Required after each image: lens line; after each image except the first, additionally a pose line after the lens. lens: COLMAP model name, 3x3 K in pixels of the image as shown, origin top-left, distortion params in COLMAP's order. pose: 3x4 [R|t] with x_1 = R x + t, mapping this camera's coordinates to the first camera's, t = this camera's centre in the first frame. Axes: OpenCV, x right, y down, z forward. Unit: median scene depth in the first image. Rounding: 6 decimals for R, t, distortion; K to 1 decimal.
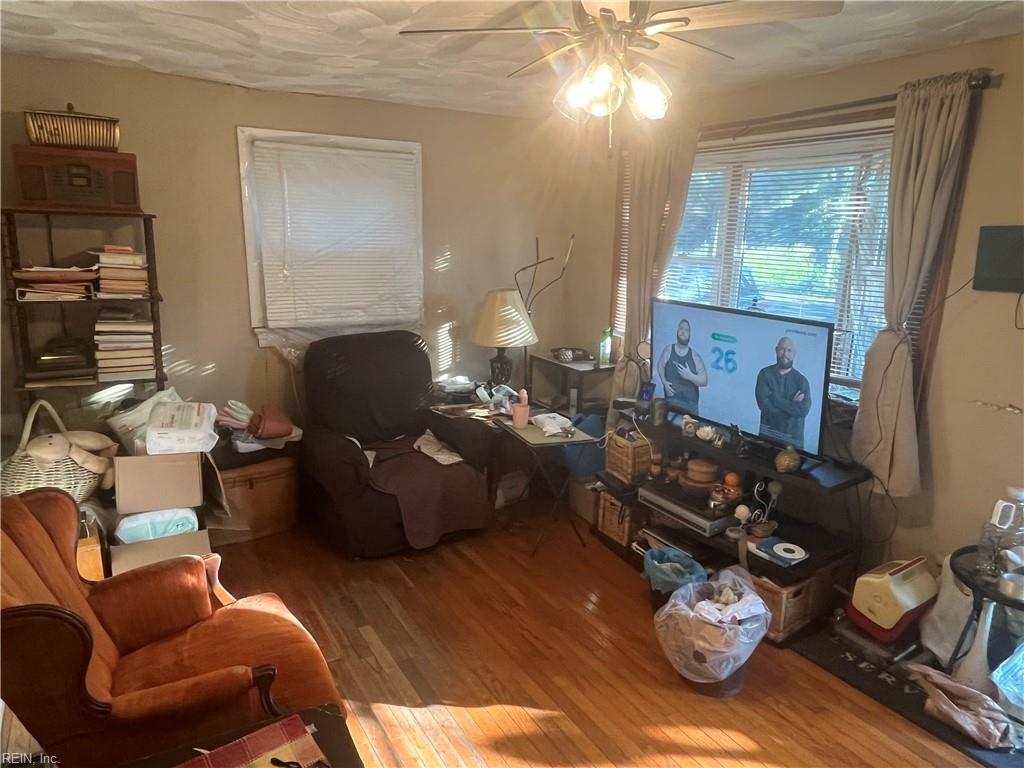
lens RADIAL K [[654.1, 0, 505.0], [0, 654.1, 382.4], [0, 0, 1]] dist [-0.000340, -0.001285]
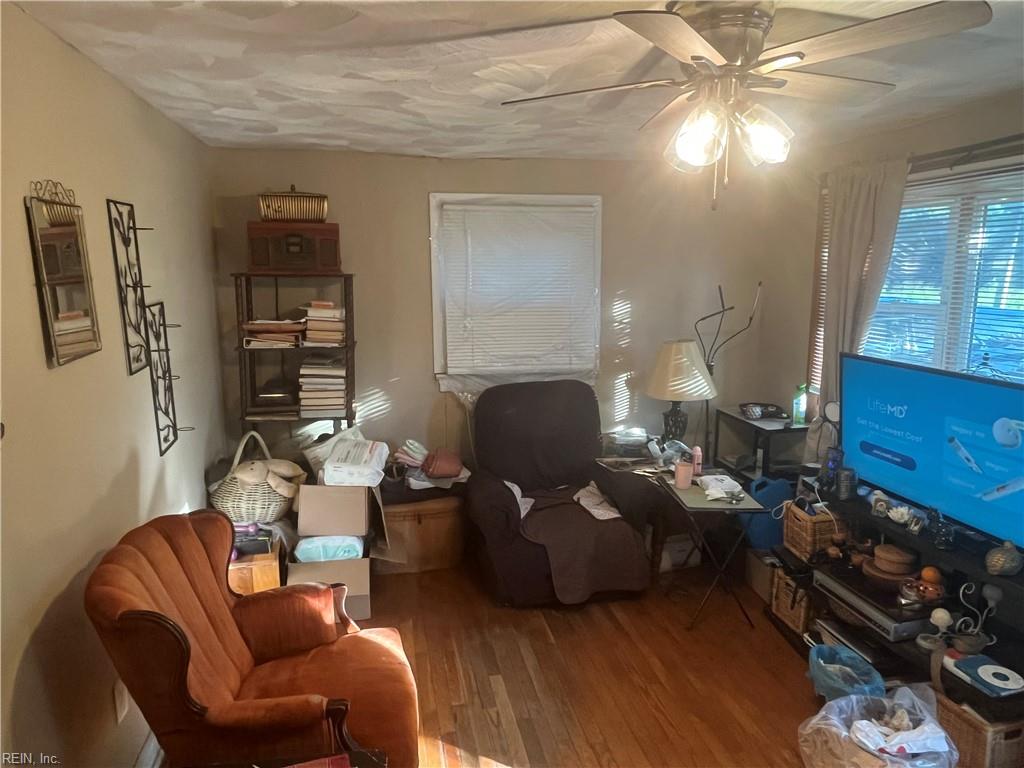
lens RADIAL K [[654.1, 0, 505.0], [0, 654.1, 382.4], [0, 0, 1]] dist [-0.000340, -0.001285]
pose [[0.939450, 0.031415, -0.341242, 0.111614], [-0.053817, 0.996958, -0.056381, -0.017030], [0.338432, 0.071332, 0.938283, 0.027811]]
